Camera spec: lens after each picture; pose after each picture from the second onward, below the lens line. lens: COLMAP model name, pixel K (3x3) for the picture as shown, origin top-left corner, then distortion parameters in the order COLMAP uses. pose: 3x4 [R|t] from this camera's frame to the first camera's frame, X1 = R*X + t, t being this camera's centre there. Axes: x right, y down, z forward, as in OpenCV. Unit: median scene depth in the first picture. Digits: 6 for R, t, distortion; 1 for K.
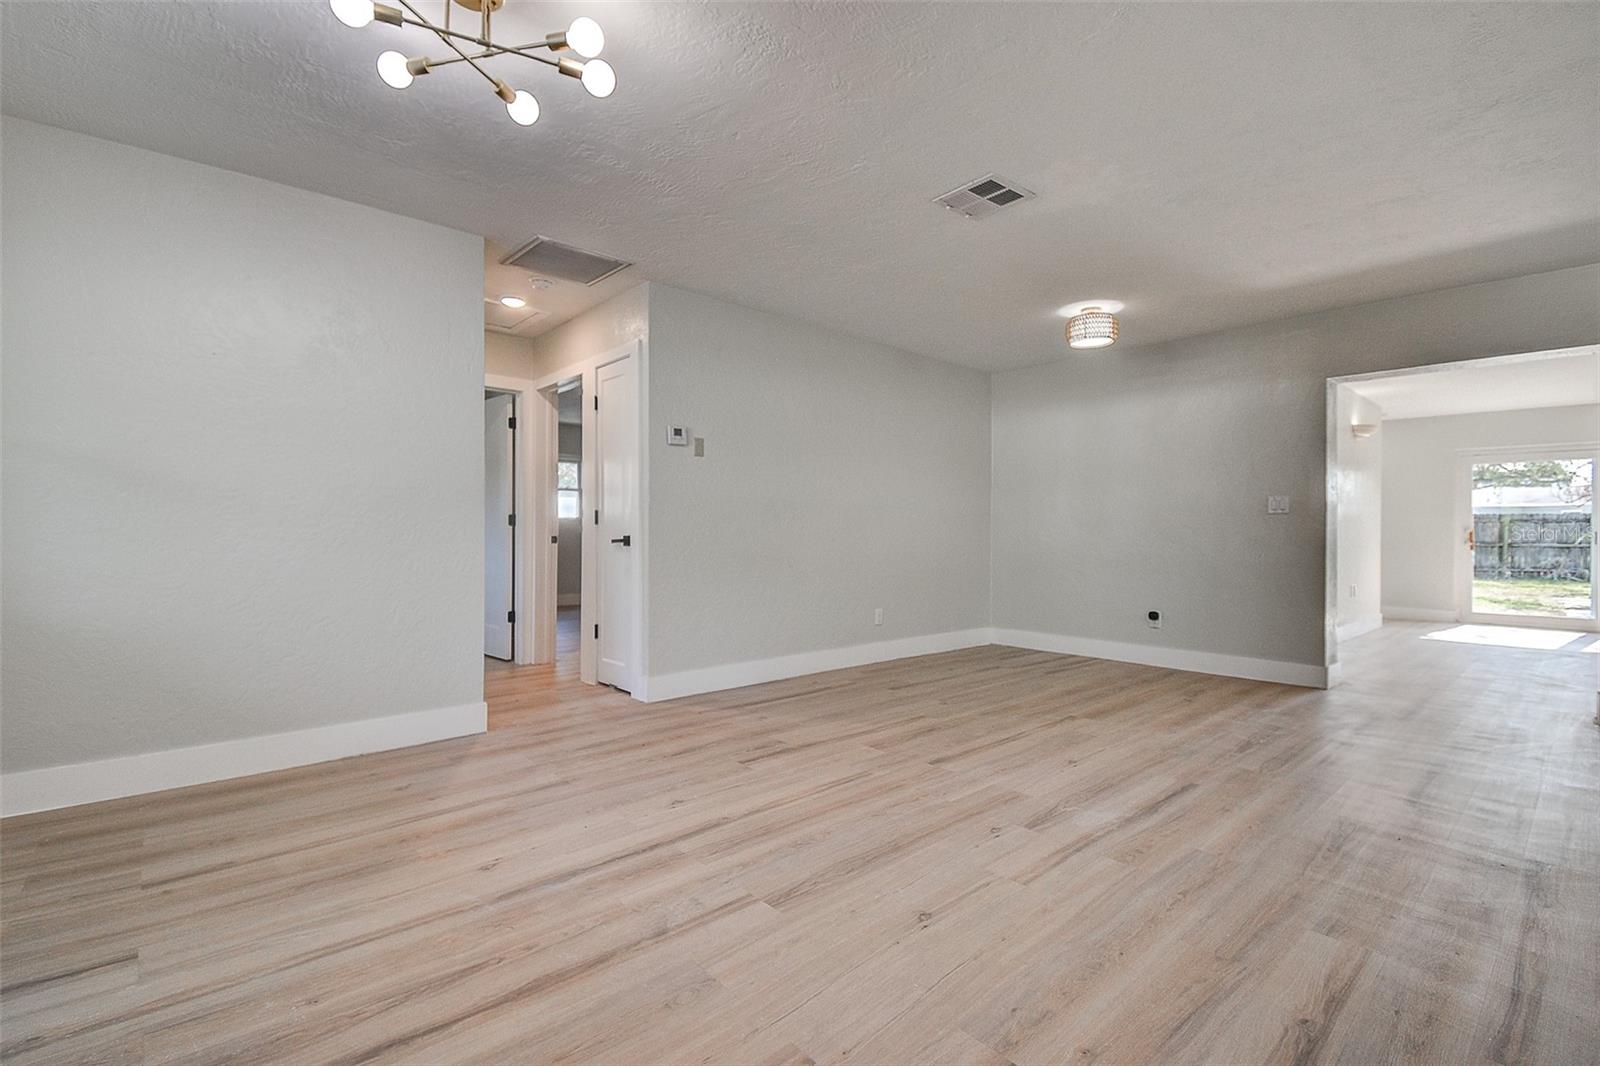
lens RADIAL K [[724.2, 0, 788.3], [0, 724.2, 537.0], [0, 0, 1]] dist [0.004047, 0.000108]
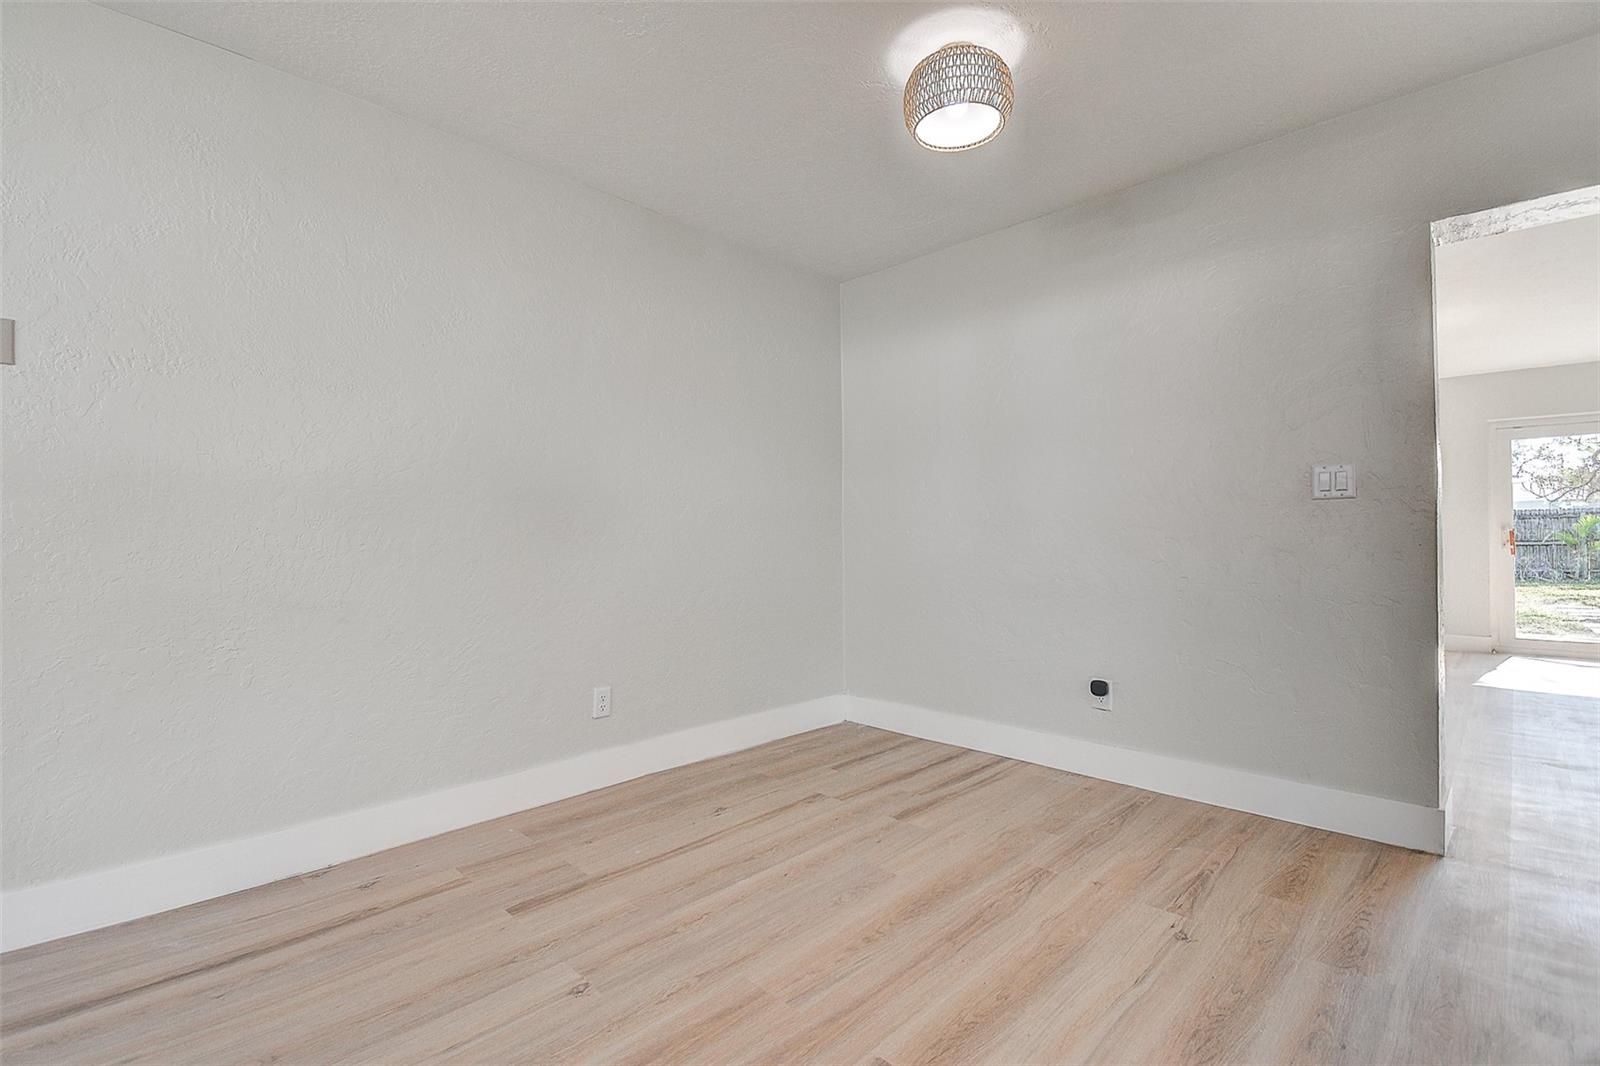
lens RADIAL K [[724.2, 0, 809.9], [0, 724.2, 531.1], [0, 0, 1]] dist [0.004047, 0.000108]
pose [[0.996413, -0.009785, 0.084051, 0.202241], [0.010965, 0.999847, -0.013598, -0.004768], [-0.083905, 0.014471, 0.996369, 0.395952]]
